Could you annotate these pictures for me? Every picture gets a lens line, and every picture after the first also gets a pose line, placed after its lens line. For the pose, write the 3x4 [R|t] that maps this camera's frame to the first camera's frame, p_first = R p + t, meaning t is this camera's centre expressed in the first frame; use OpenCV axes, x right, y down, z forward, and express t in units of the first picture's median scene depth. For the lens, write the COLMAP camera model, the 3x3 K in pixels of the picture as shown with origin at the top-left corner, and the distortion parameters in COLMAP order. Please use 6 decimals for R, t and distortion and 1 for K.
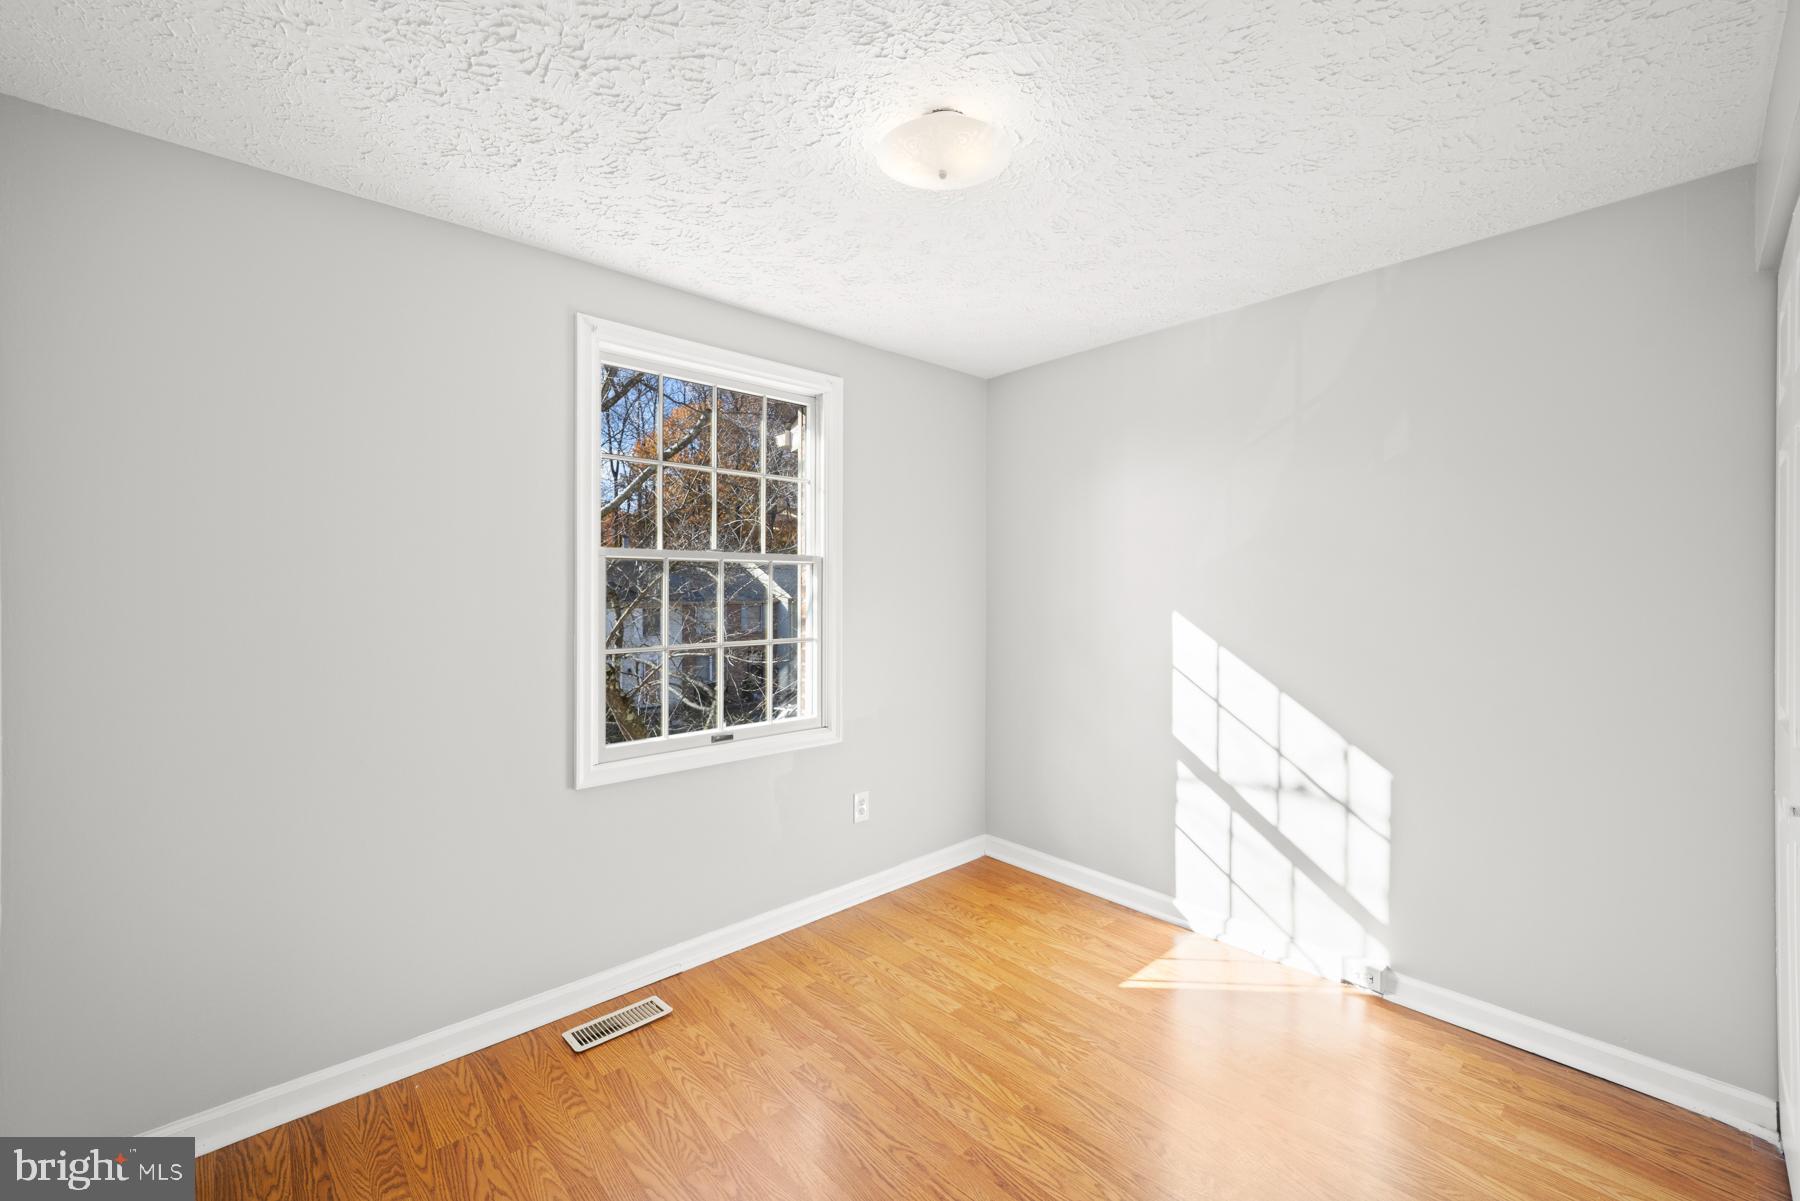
lens RADIAL K [[726.5, 0, 919.0], [0, 726.5, 586.3], [0, 0, 1]] dist [-0.000291, 0.000360]
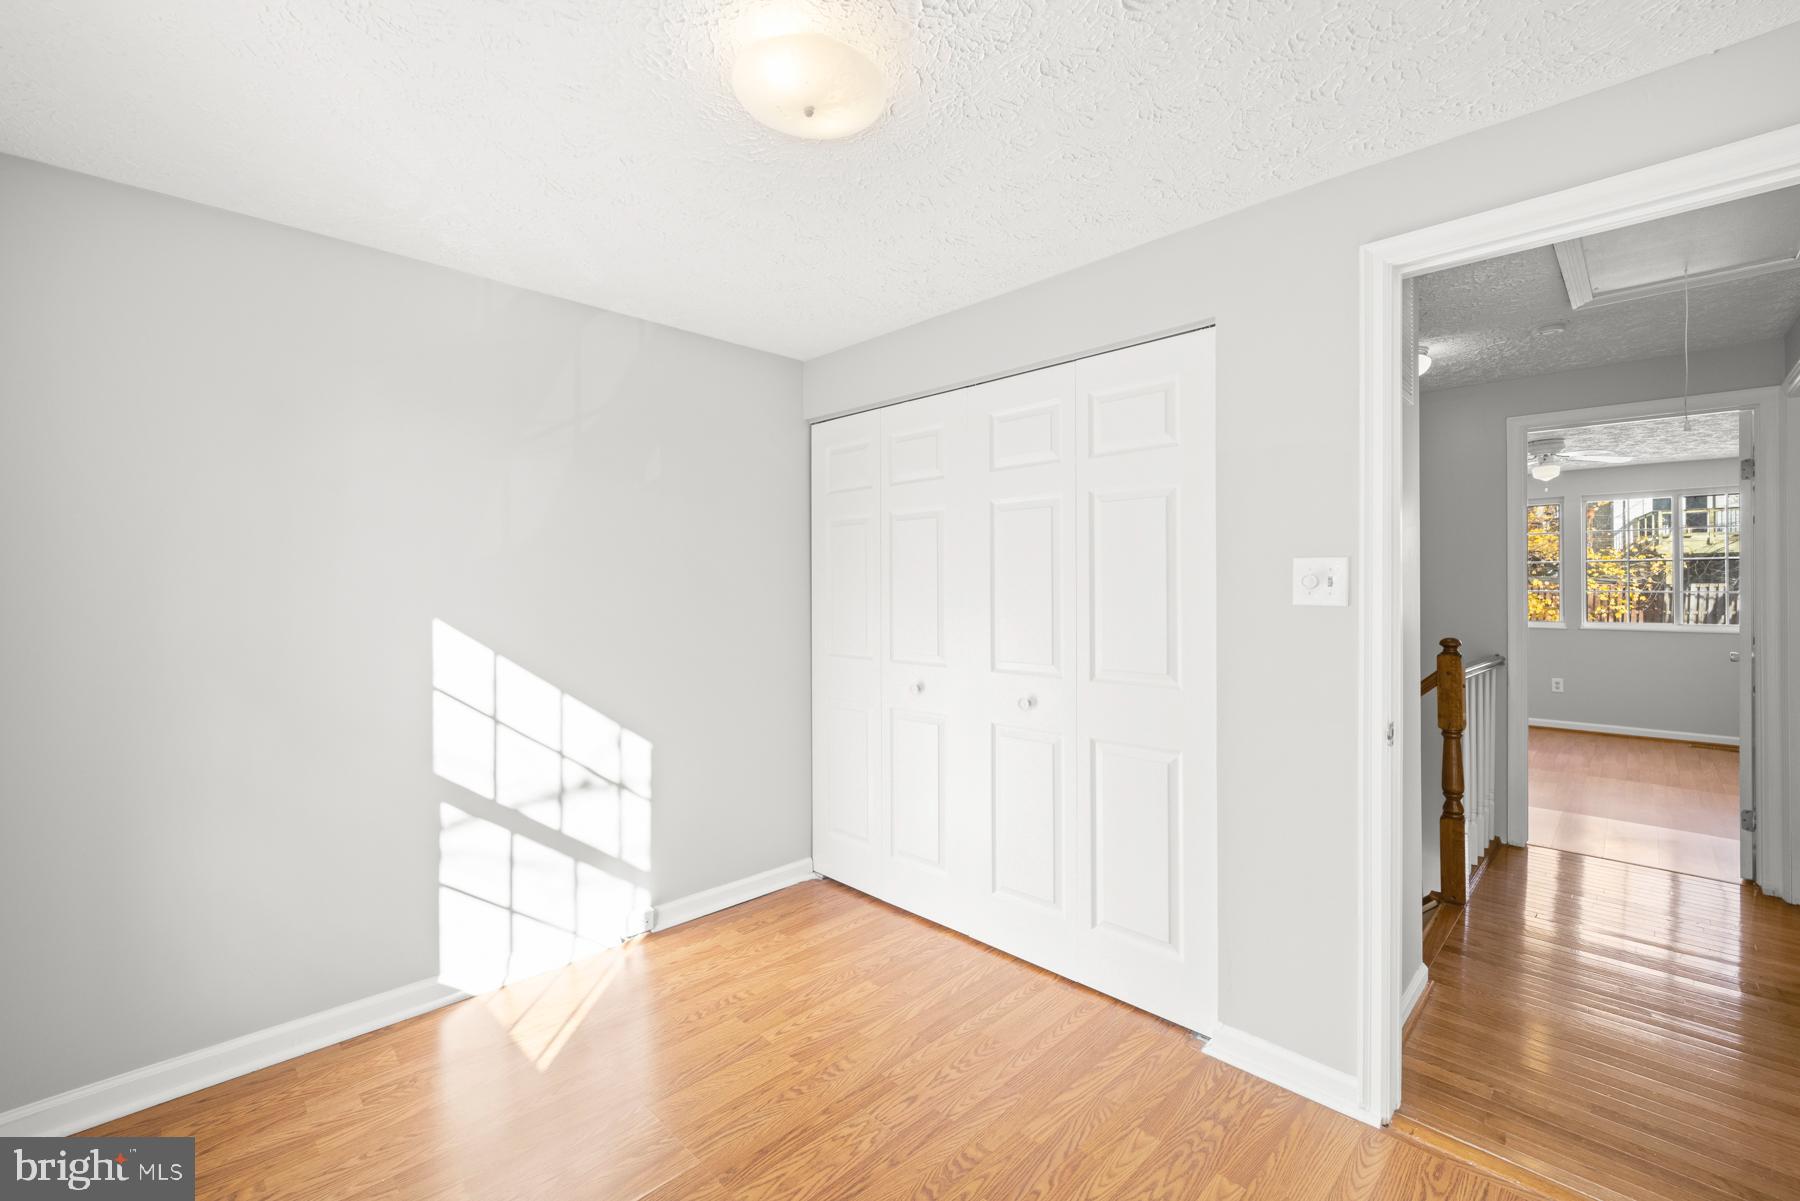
lens RADIAL K [[726.5, 0, 900.8], [0, 726.5, 584.6], [0, 0, 1]] dist [-0.000291, 0.000360]
pose [[-0.023425, 0.008521, 0.999689, -0.522718], [-0.002578, 0.999960, -0.008584, 0.002272], [-0.999722, -0.002778, -0.023402, 0.569296]]
